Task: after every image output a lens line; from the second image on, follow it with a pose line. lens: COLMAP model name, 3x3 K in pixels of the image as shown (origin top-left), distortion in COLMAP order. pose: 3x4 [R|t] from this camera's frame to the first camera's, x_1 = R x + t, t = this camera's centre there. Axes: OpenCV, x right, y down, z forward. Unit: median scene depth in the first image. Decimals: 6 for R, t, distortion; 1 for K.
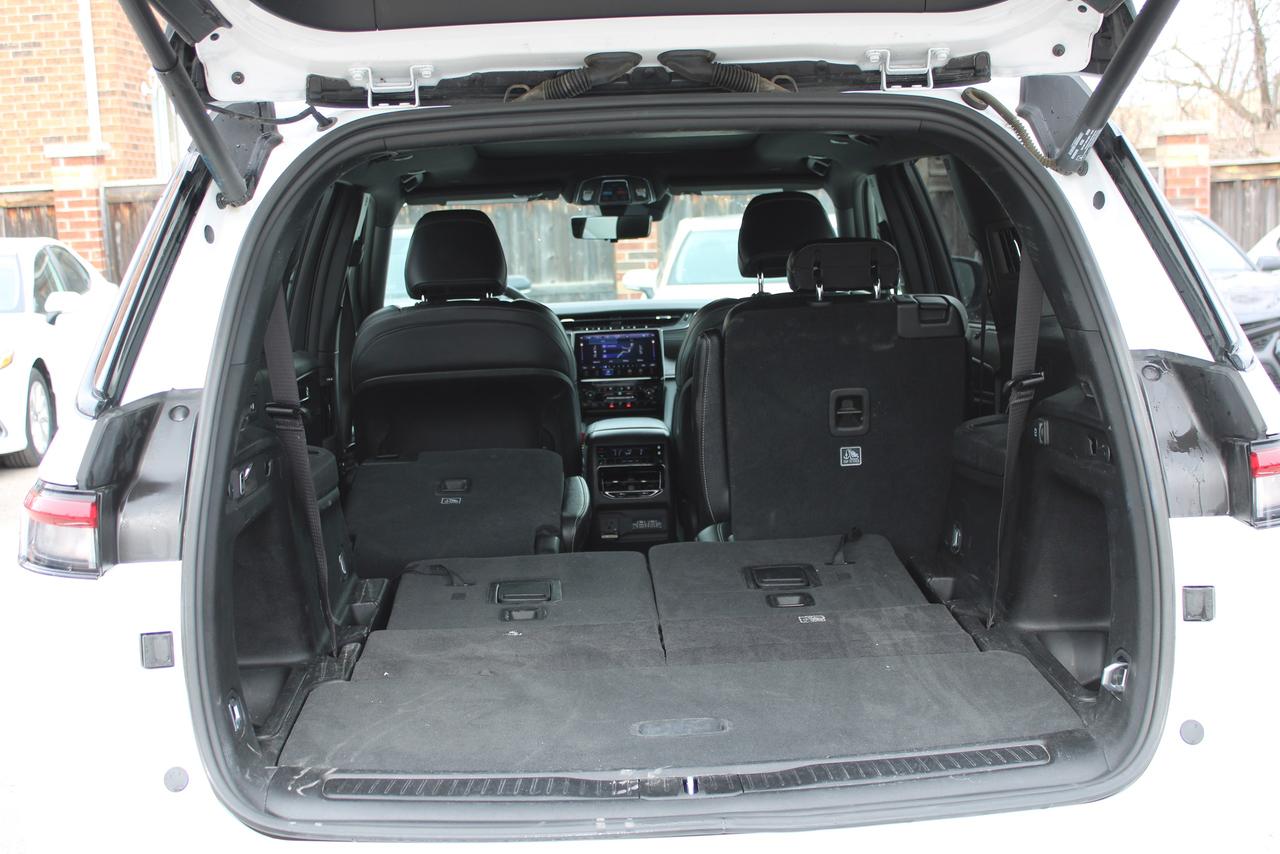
lens RADIAL K [[1857.2, 0, 636.9], [0, 1857.2, 427.5], [0, 0, 1]] dist [-0.020102, 0.000000]
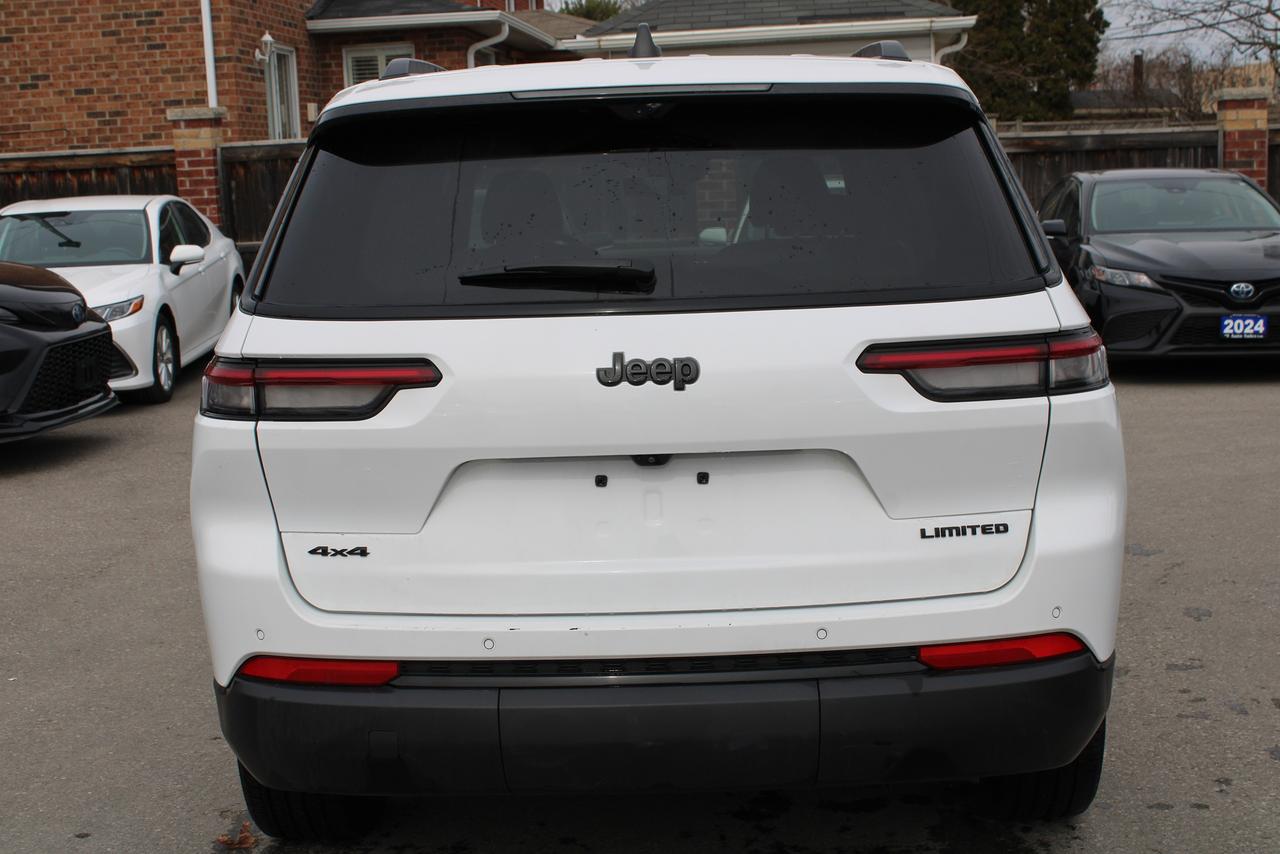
lens RADIAL K [[1857.2, 0, 641.9], [0, 1857.2, 423.5], [0, 0, 1]] dist [-0.020102, 0.000000]
pose [[0.998645, 0.009403, -0.051179, 0.012051], [-0.008430, 0.999780, 0.019205, 0.007139], [0.051348, -0.018748, 0.998505, -0.061121]]
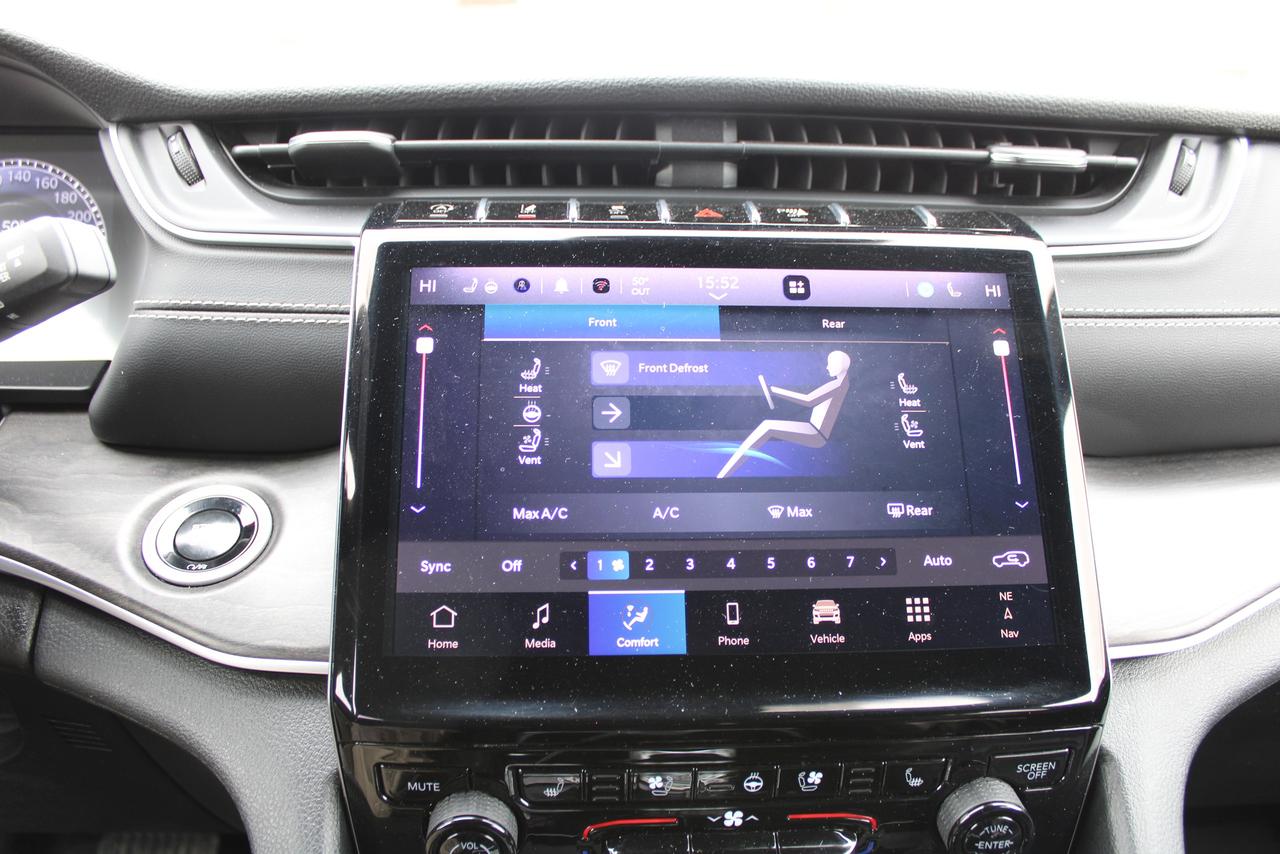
lens RADIAL K [[1063.8, 0, 626.7], [0, 1063.8, 432.2], [0, 0, 1]] dist [-0.175163, 0.146940]
pose [[0.998003, 0.044862, 0.044469, -0.006570], [-0.052637, 0.979820, 0.192829, -0.017913], [-0.034921, -0.194785, 0.980224, 0.315871]]
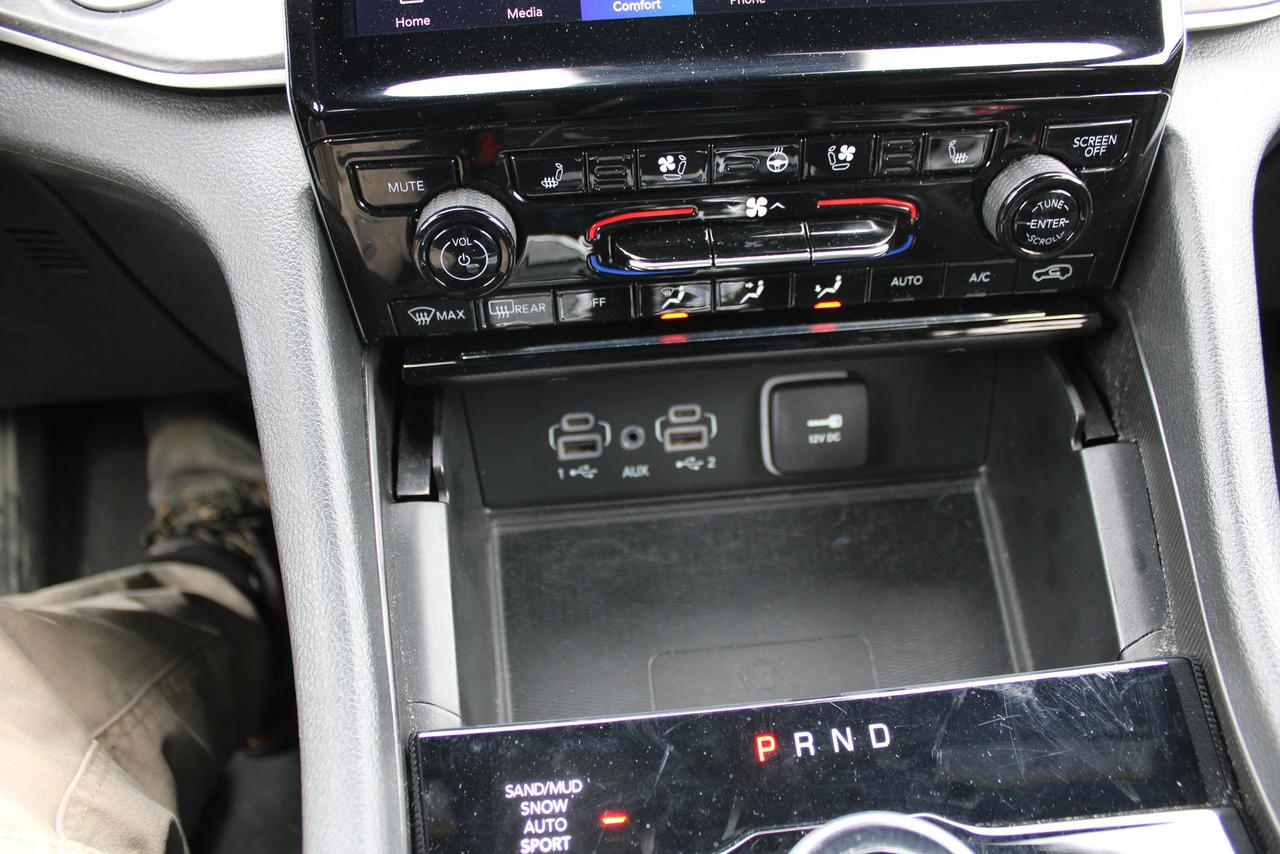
lens RADIAL K [[1063.8, 0, 627.5], [0, 1063.8, 430.7], [0, 0, 1]] dist [-0.175163, 0.146940]
pose [[0.998734, -0.032726, 0.038200, -0.006310], [0.009383, 0.867301, 0.497696, -0.012222], [-0.049418, -0.496707, 0.866510, 0.316550]]
